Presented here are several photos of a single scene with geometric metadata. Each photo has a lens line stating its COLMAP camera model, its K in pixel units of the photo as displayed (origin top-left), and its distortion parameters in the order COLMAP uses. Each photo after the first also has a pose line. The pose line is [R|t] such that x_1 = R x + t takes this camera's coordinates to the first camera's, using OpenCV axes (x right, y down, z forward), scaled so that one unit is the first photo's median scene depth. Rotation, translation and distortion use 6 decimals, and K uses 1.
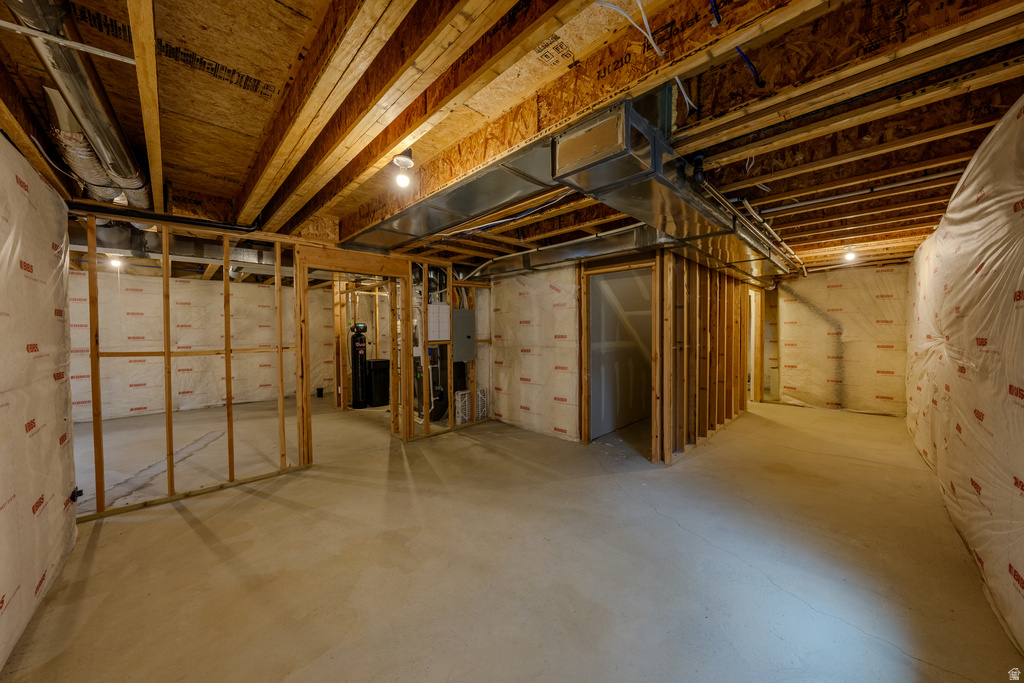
lens RADIAL K [[342.0, 0, 504.5], [0, 342.0, 337.0], [0, 0, 1]] dist [-0.011146, 0.001266]
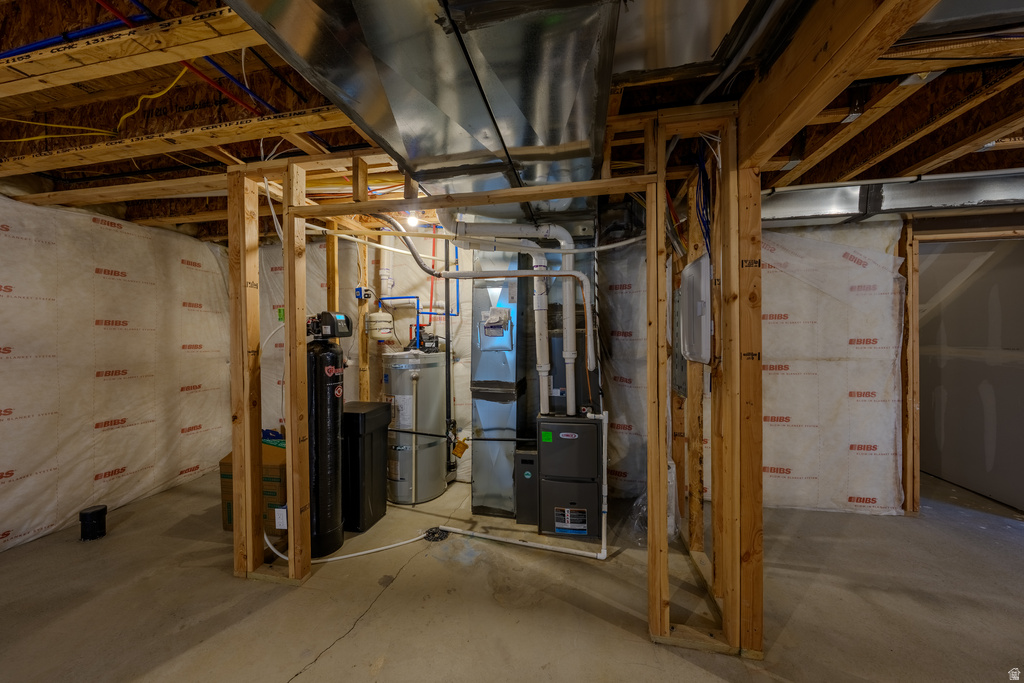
lens RADIAL K [[342.0, 0, 509.9], [0, 342.0, 339.5], [0, 0, 1]] dist [-0.011146, 0.001266]
pose [[0.824881, -0.002658, 0.565300, -0.687619], [0.014321, 0.999766, -0.016196, -0.003650], [-0.565125, 0.021455, 0.824726, 0.881181]]
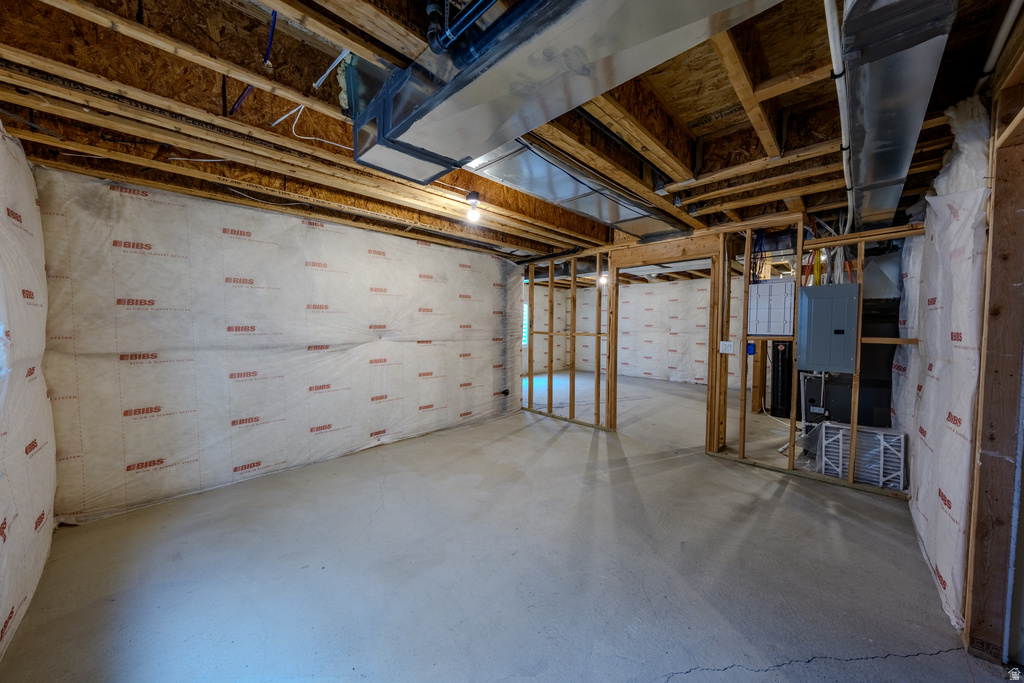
lens RADIAL K [[342.0, 0, 518.2], [0, 342.0, 339.6], [0, 0, 1]] dist [-0.011146, 0.001266]
pose [[0.042624, 0.055727, -0.997536, 0.525875], [-0.020623, 0.998280, 0.054887, -0.008966], [0.998878, 0.018232, 0.043700, 0.510069]]
